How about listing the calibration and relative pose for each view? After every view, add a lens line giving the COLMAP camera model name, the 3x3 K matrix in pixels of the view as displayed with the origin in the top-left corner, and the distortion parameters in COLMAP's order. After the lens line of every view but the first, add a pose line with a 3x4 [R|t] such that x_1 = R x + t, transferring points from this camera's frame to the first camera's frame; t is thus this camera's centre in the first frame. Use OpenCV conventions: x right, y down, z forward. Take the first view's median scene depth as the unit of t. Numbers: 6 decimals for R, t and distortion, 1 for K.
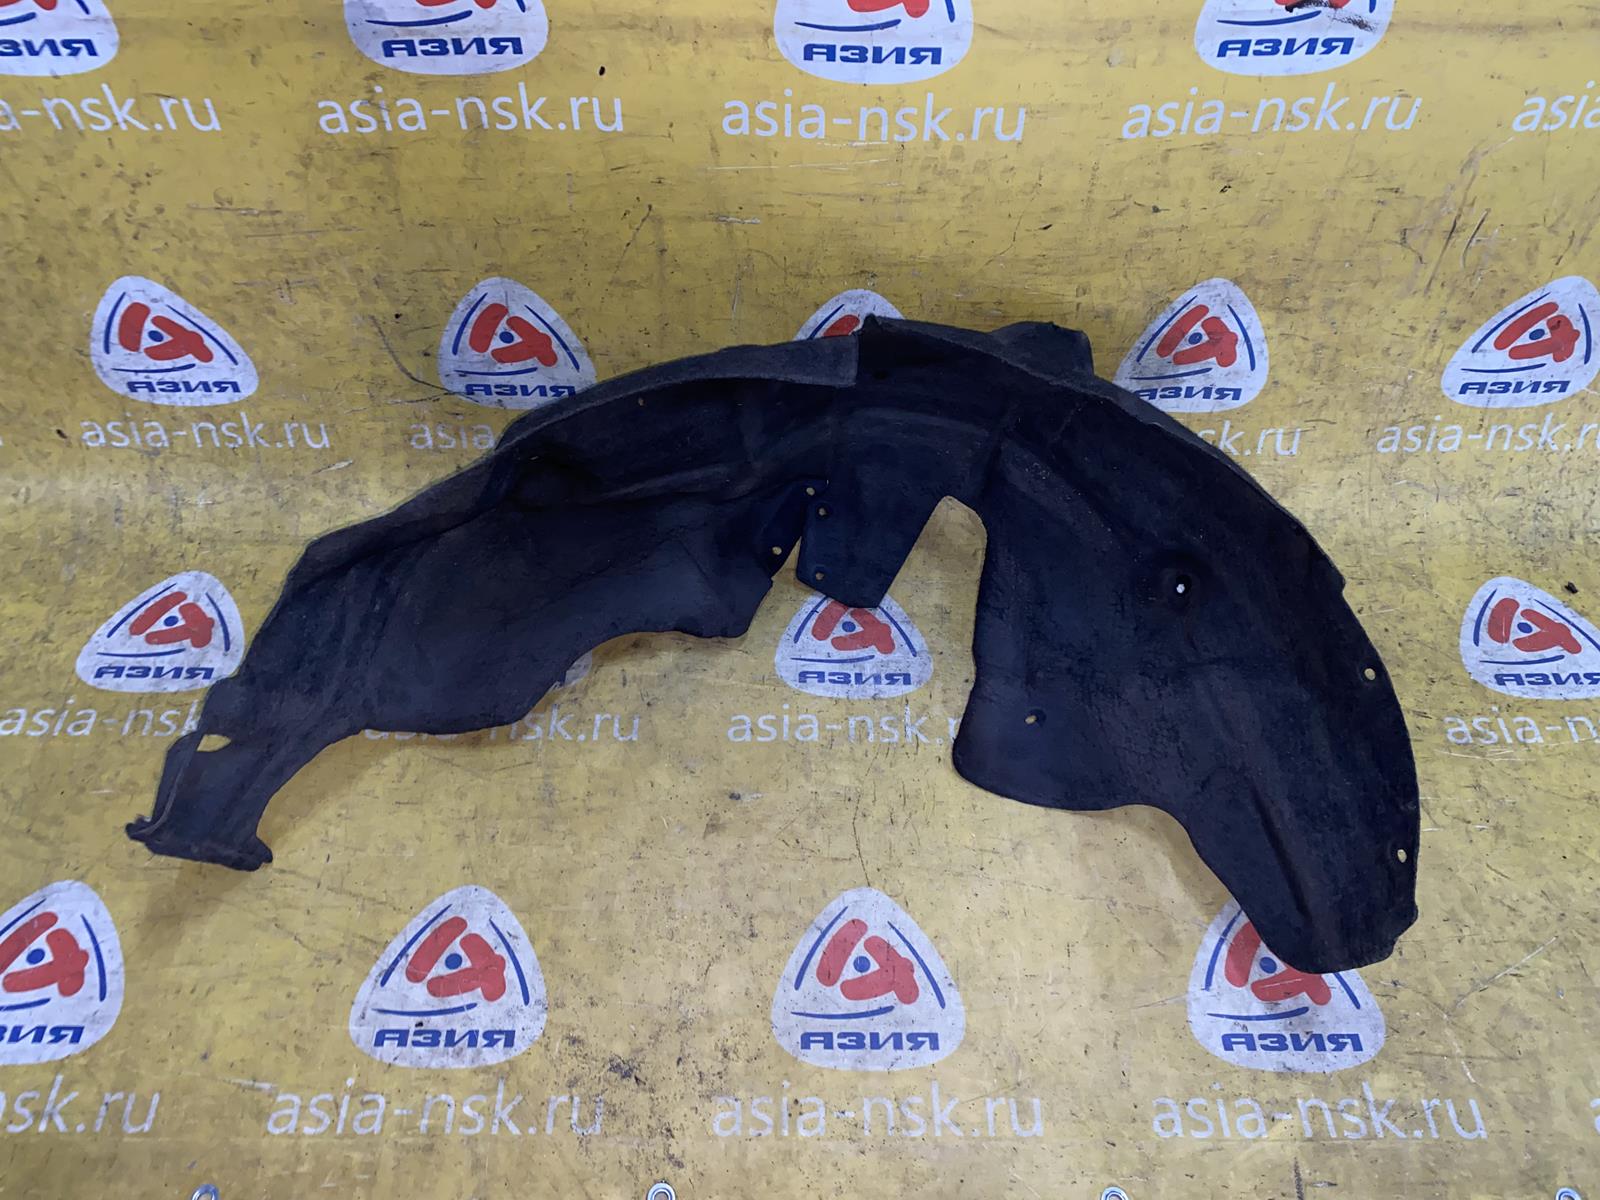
lens RADIAL K [[1219.4, 0, 795.6], [0, 1219.4, 589.2], [0, 0, 1]] dist [0.025912, -0.024245]
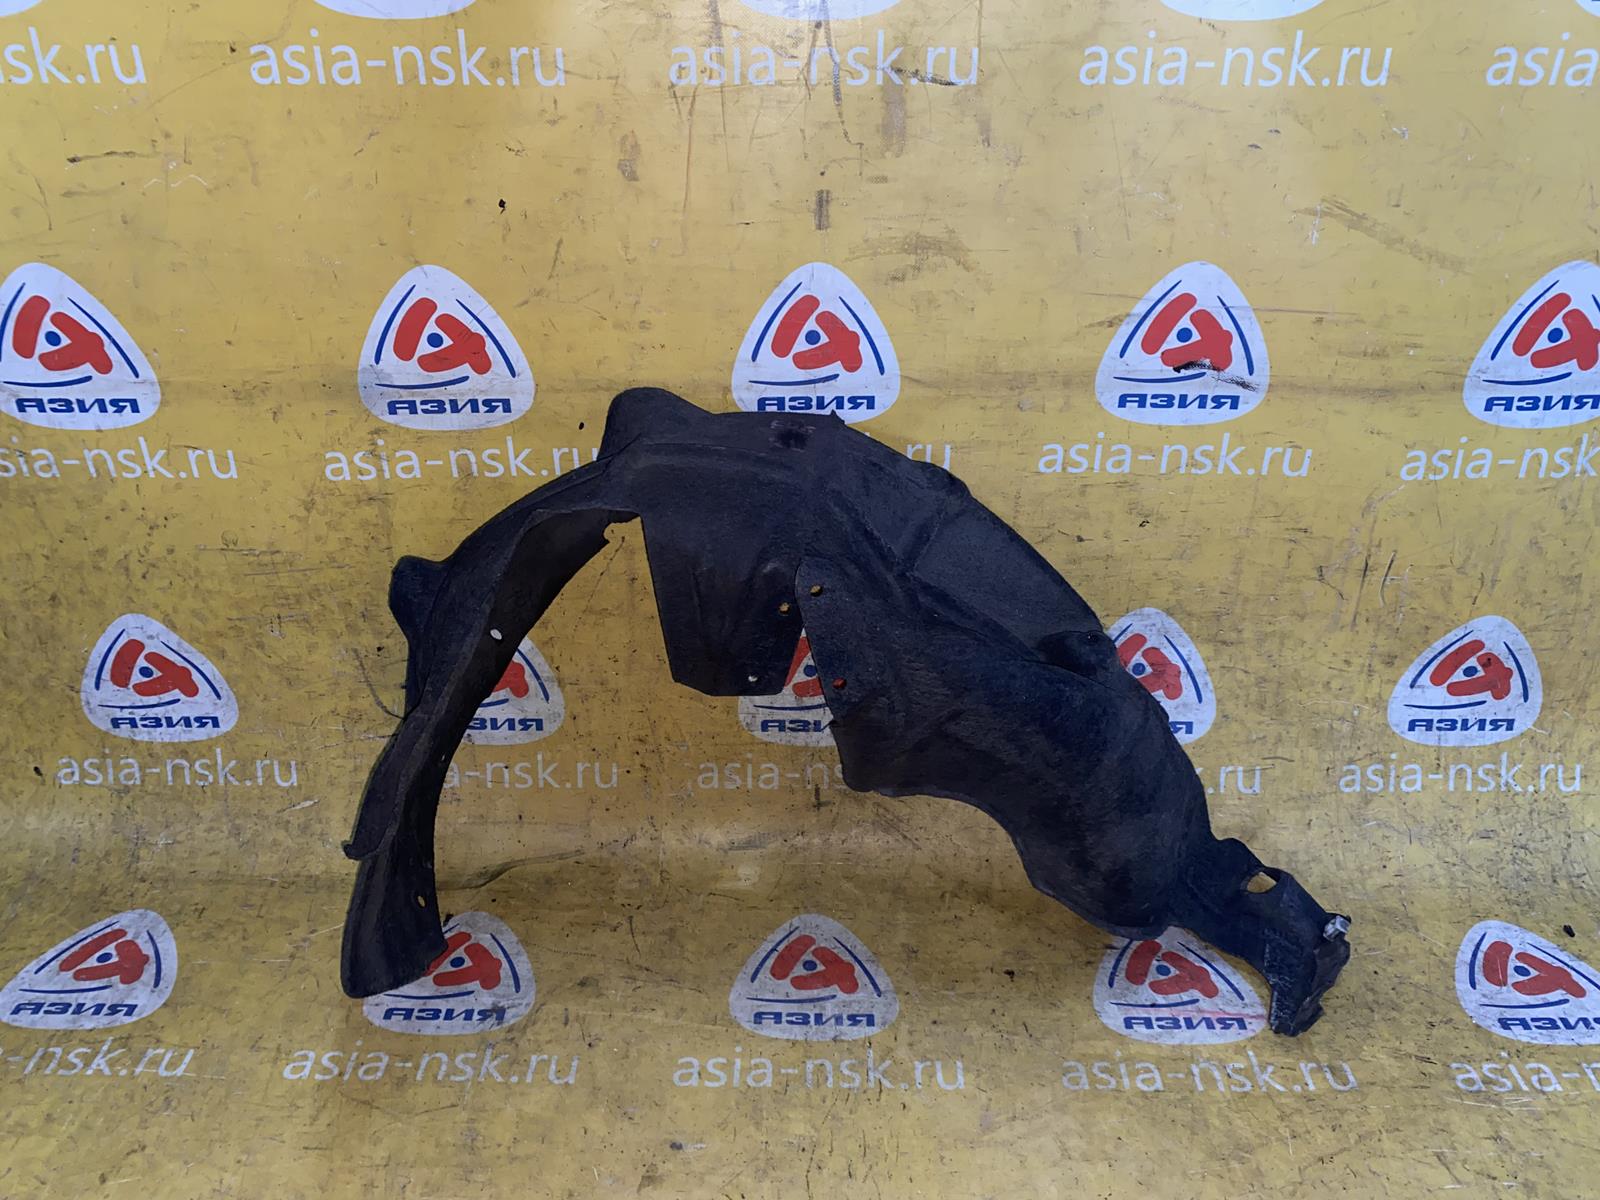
lens RADIAL K [[1219.4, 0, 800.9], [0, 1219.4, 598.5], [0, 0, 1]] dist [0.025912, -0.024245]
pose [[0.999926, -0.000494, -0.012191, 0.058302], [-0.004000, 0.930699, -0.365765, 0.134713], [0.011527, 0.365786, 0.930627, 0.007038]]
